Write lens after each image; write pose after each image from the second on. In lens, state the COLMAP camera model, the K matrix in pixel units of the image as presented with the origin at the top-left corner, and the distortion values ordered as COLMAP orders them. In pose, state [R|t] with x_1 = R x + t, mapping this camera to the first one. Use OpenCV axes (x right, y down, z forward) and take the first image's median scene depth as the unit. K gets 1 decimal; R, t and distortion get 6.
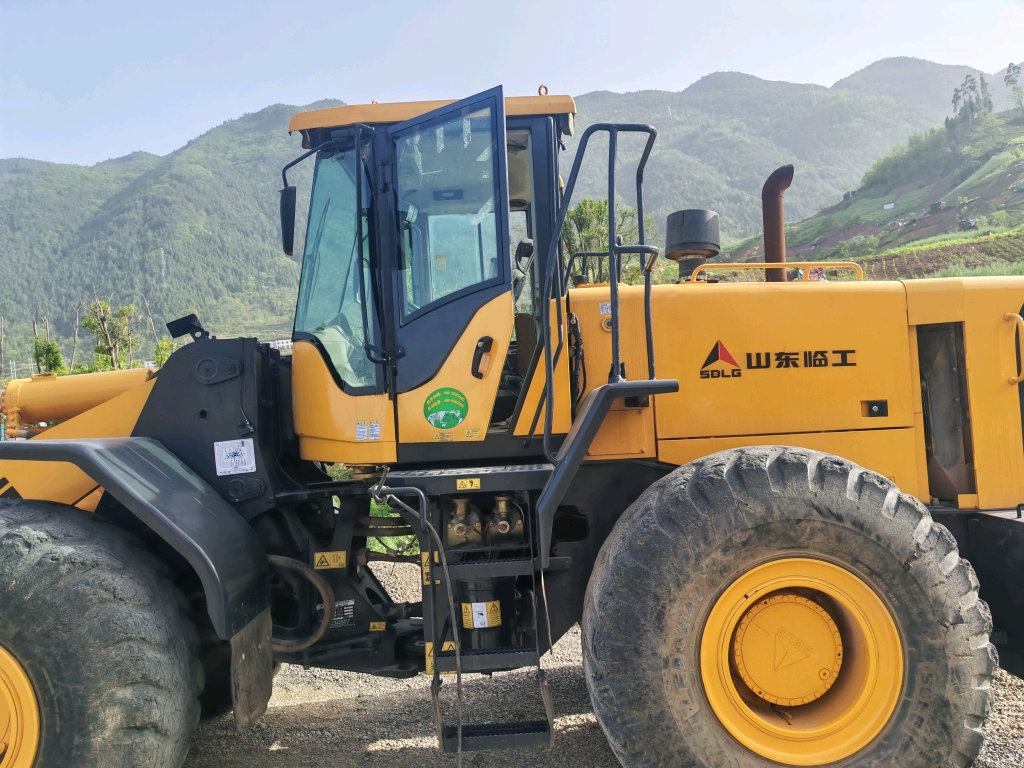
lens RADIAL K [[807.4, 0, 512.9], [0, 807.4, 385.4], [0, 0, 1]] dist [0.016639, -0.009493]
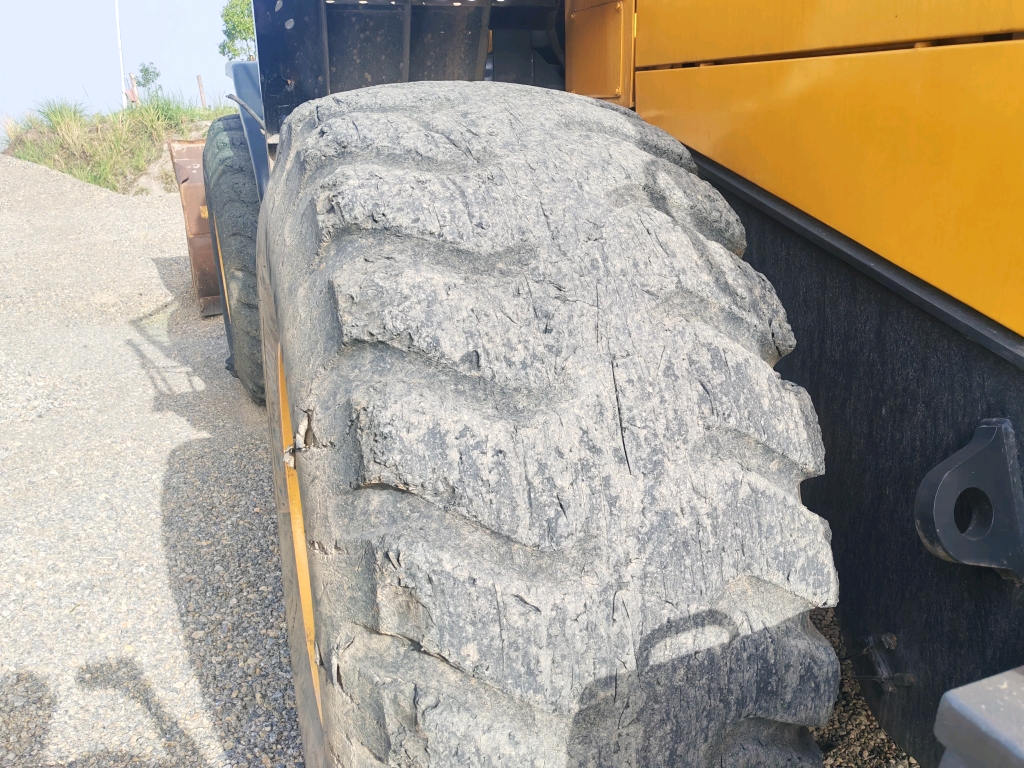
lens RADIAL K [[807.4, 0, 516.2], [0, 807.4, 385.6], [0, 0, 1]] dist [0.016639, -0.009493]
pose [[0.325750, 0.353582, -0.876850, 0.809671], [0.050253, 0.919650, 0.389510, 0.065523], [0.944119, -0.170948, 0.281807, 0.995261]]
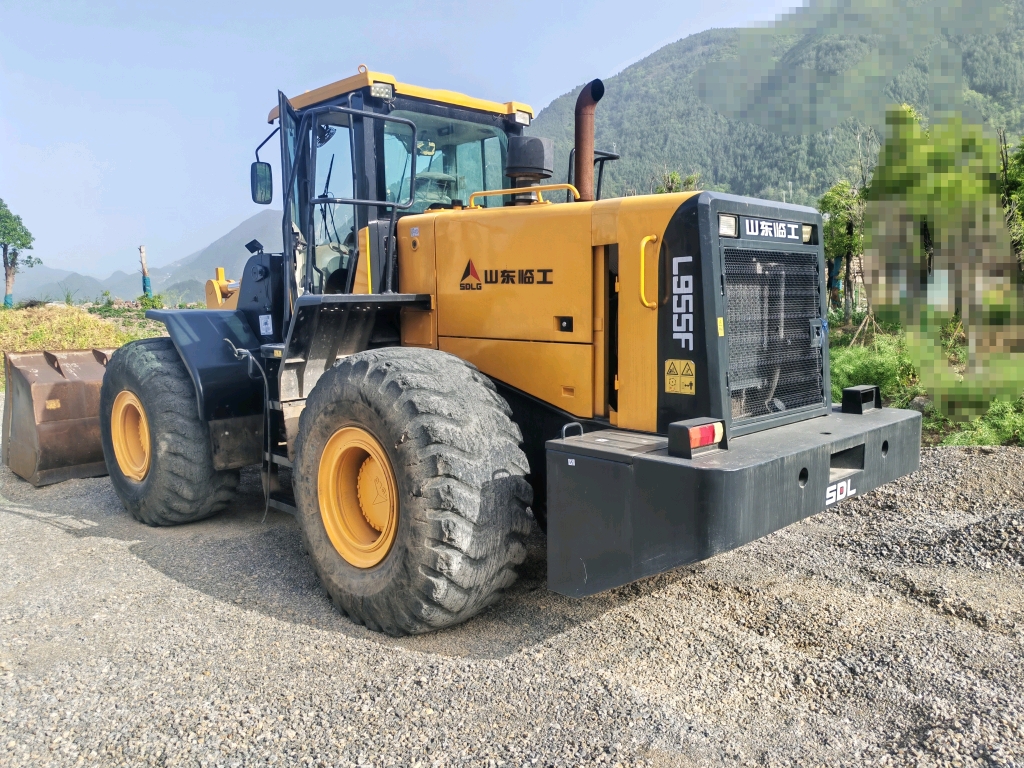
lens RADIAL K [[807.4, 0, 511.8], [0, 807.4, 384.8], [0, 0, 1]] dist [0.016639, -0.009493]
pose [[0.680324, 0.126872, -0.721847, 1.553198], [0.005837, 0.983934, 0.178437, -0.111195], [0.732888, -0.125609, 0.668653, 0.267566]]
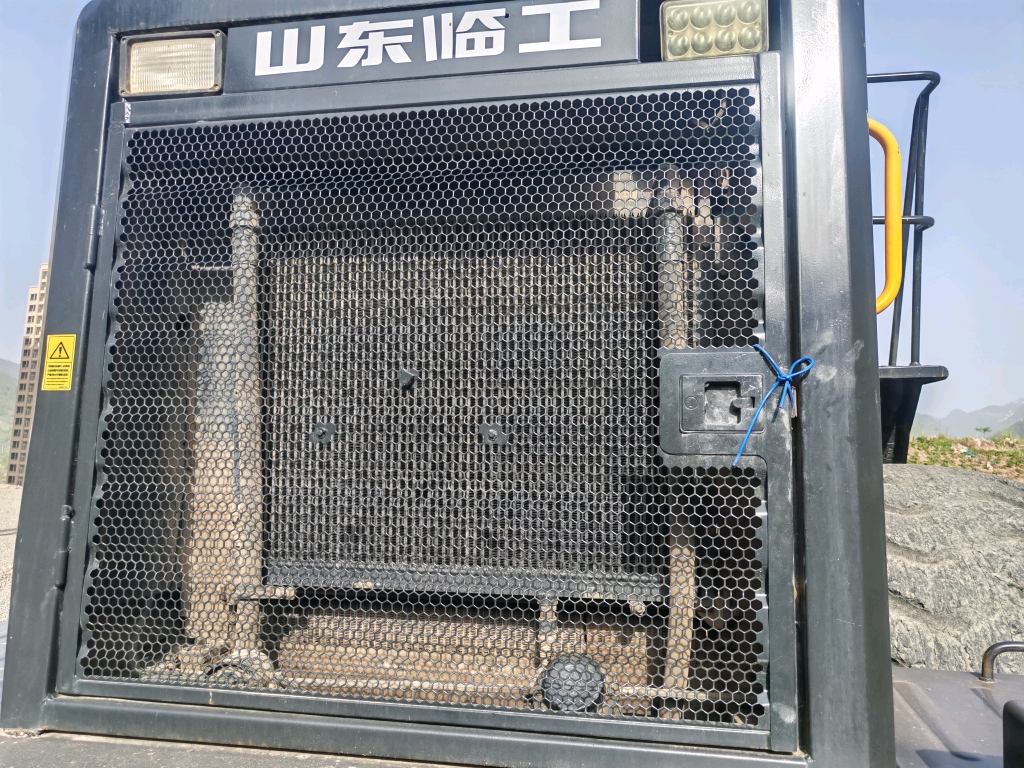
lens RADIAL K [[807.4, 0, 509.3], [0, 807.4, 381.4], [0, 0, 1]] dist [0.016639, -0.009493]
pose [[-0.212714, -0.012514, -0.977034, 1.220430], [0.046320, 0.998665, -0.022876, 0.048804], [0.976016, -0.050122, -0.211851, 1.604695]]
